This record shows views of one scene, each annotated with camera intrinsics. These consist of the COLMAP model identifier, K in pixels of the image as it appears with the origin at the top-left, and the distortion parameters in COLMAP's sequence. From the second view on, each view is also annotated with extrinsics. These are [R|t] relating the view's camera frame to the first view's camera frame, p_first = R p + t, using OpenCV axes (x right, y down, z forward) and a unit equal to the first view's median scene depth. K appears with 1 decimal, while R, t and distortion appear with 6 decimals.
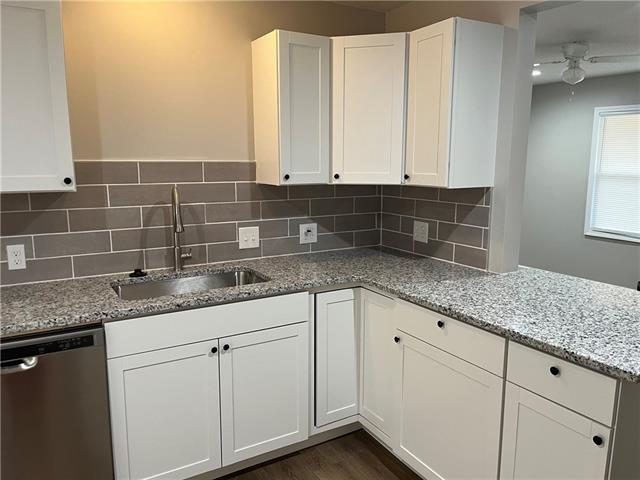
lens RADIAL K [[486.2, 0, 320.0], [0, 486.2, 240.0], [0, 0, 1]] dist [0.056849, -0.090119]
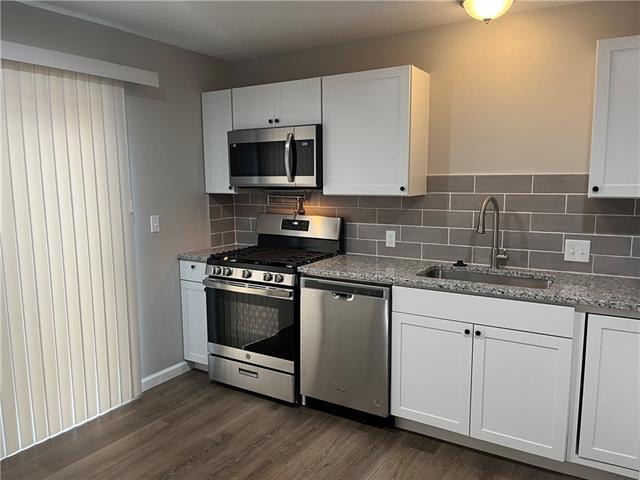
lens RADIAL K [[486.2, 0, 320.0], [0, 486.2, 240.0], [0, 0, 1]] dist [0.056849, -0.090119]
pose [[0.460719, 0.106419, -0.881143, 0.562817], [-0.136825, 0.989434, 0.047957, -0.003538], [0.876936, 0.098468, 0.470412, 0.089646]]
